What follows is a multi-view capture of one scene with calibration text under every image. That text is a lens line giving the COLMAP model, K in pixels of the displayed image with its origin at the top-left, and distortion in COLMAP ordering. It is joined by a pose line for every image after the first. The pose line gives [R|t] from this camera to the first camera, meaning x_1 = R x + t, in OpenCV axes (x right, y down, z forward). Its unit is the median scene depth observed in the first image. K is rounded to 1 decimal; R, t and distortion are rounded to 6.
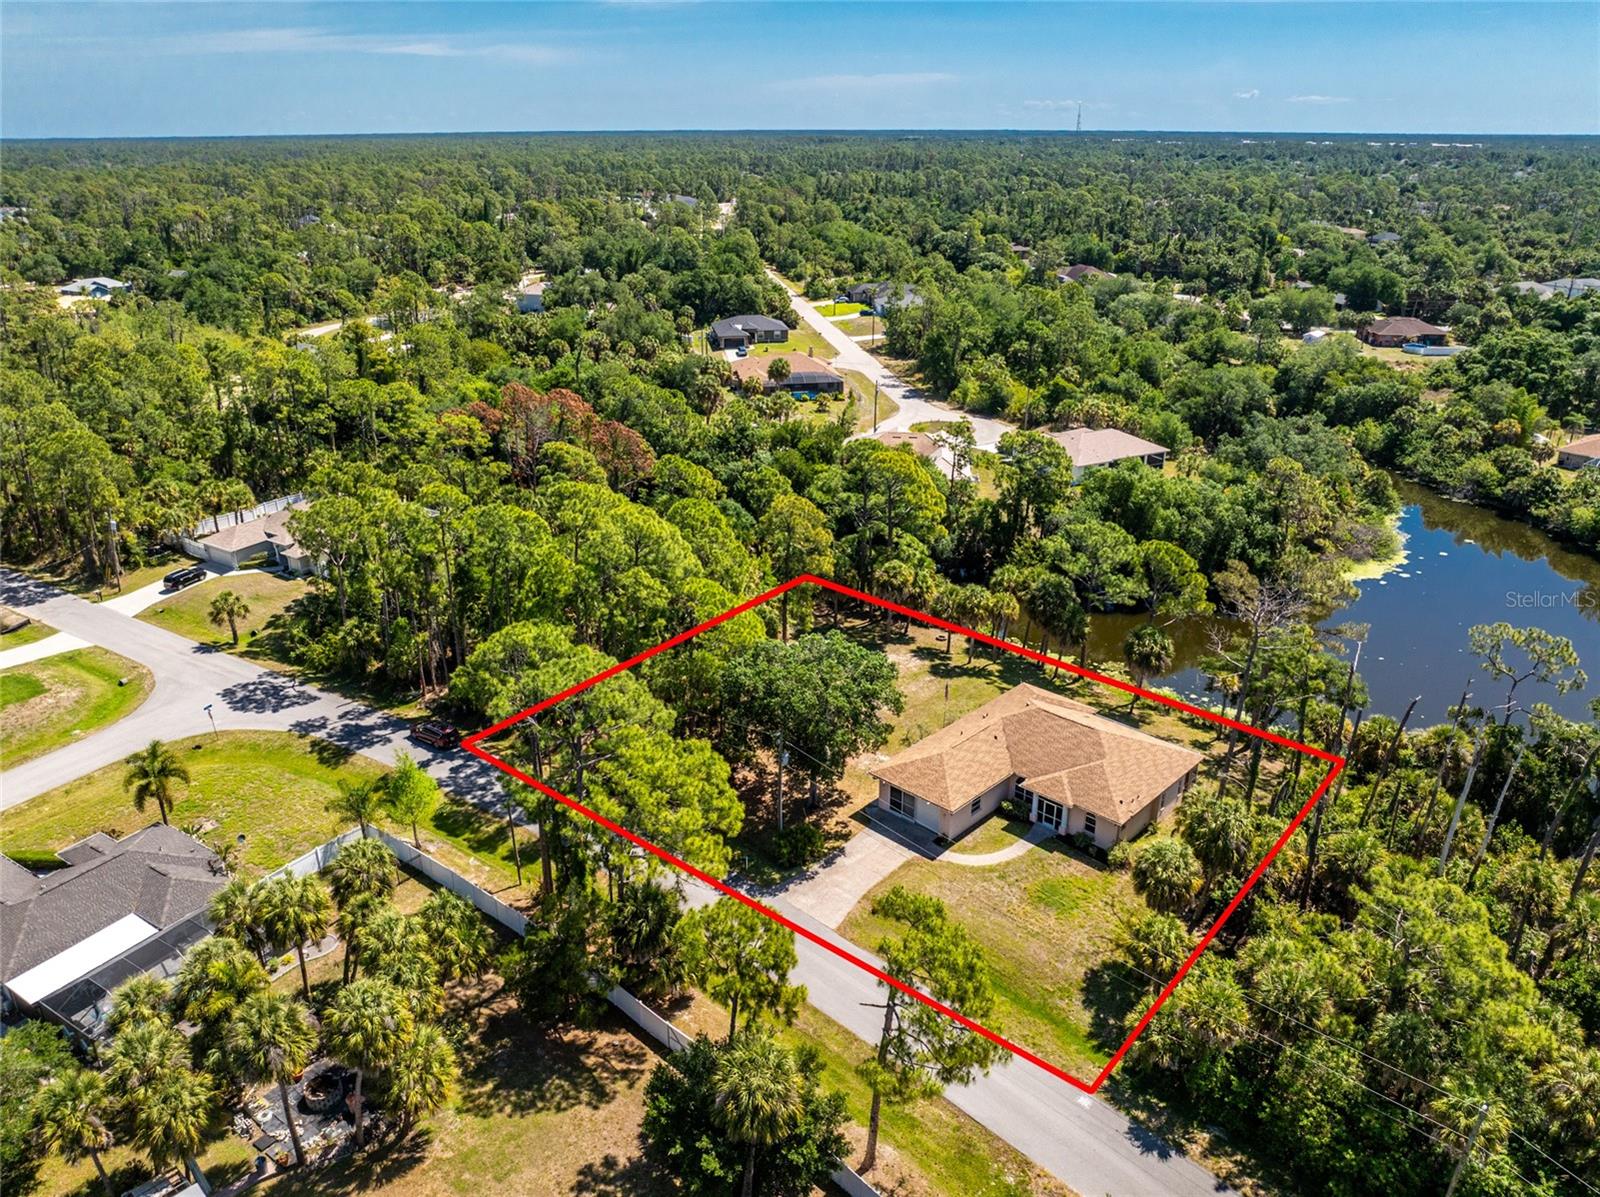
lens RADIAL K [[1138.7, 0, 810.2], [0, 1138.7, 607.3], [0, 0, 1]] dist [-0.048575, 0.017408]
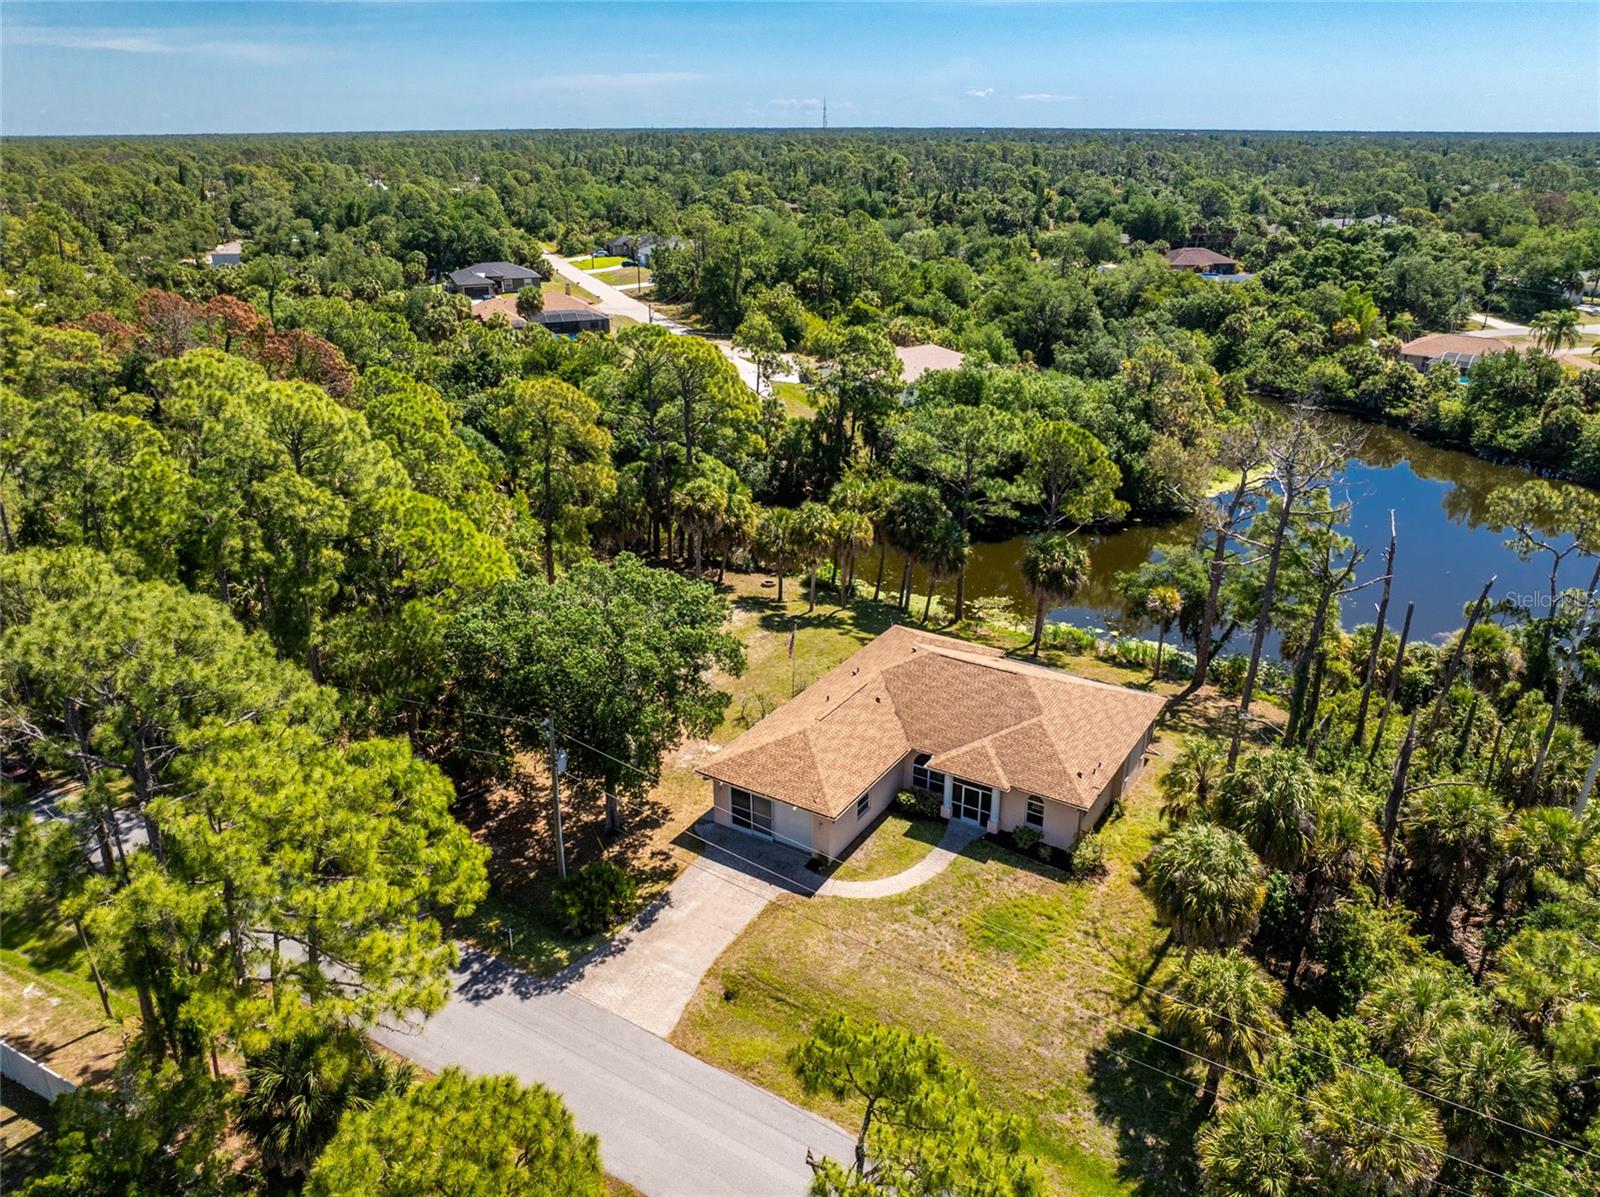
lens RADIAL K [[1138.7, 0, 810.4], [0, 1138.7, 599.5], [0, 0, 1]] dist [-0.048575, 0.017408]
pose [[0.978978, -0.076458, 0.189091, 0.000230], [0.077732, 0.996974, 0.000681, 0.040039], [-0.188571, 0.014032, 0.981959, 0.266785]]
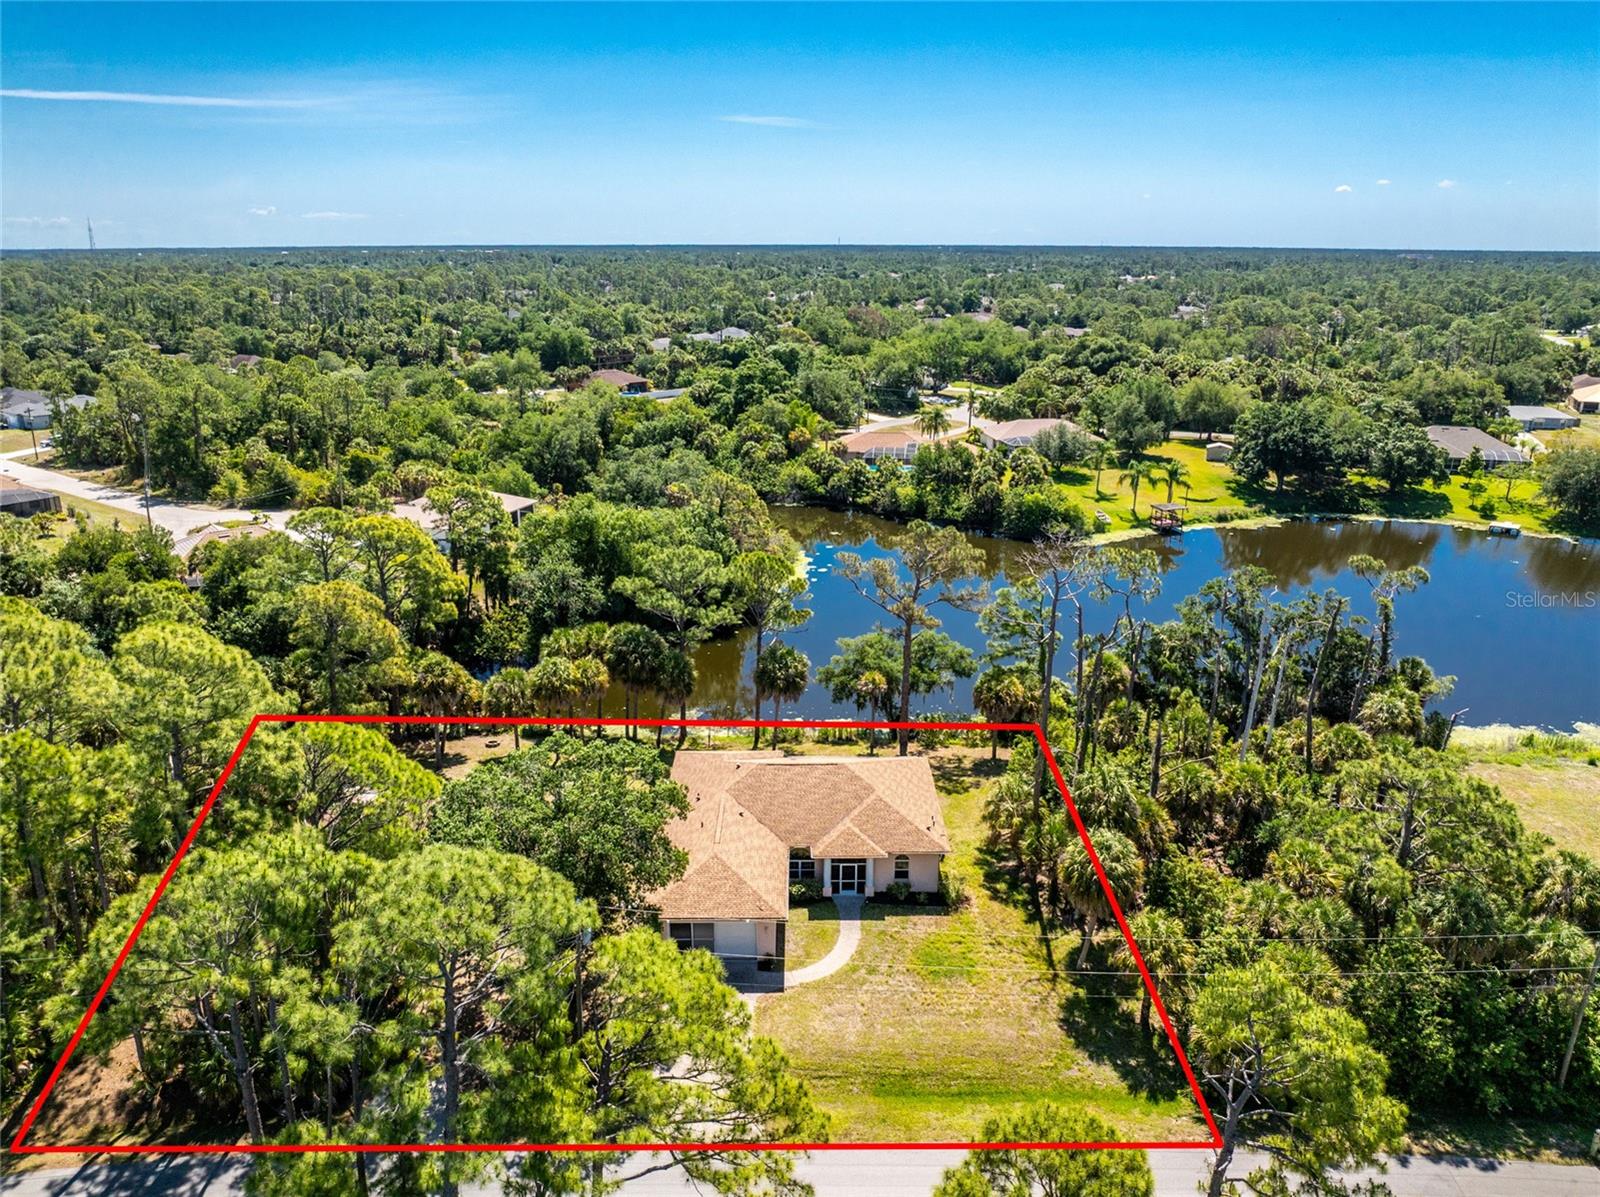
lens RADIAL K [[1138.7, 0, 796.0], [0, 1138.7, 596.4], [0, 0, 1]] dist [-0.048575, 0.017408]
pose [[0.719096, -0.198604, 0.665926, -0.232265], [0.264879, 0.964280, 0.001556, -0.015857], [-0.642448, 0.175271, 0.746017, 0.290878]]
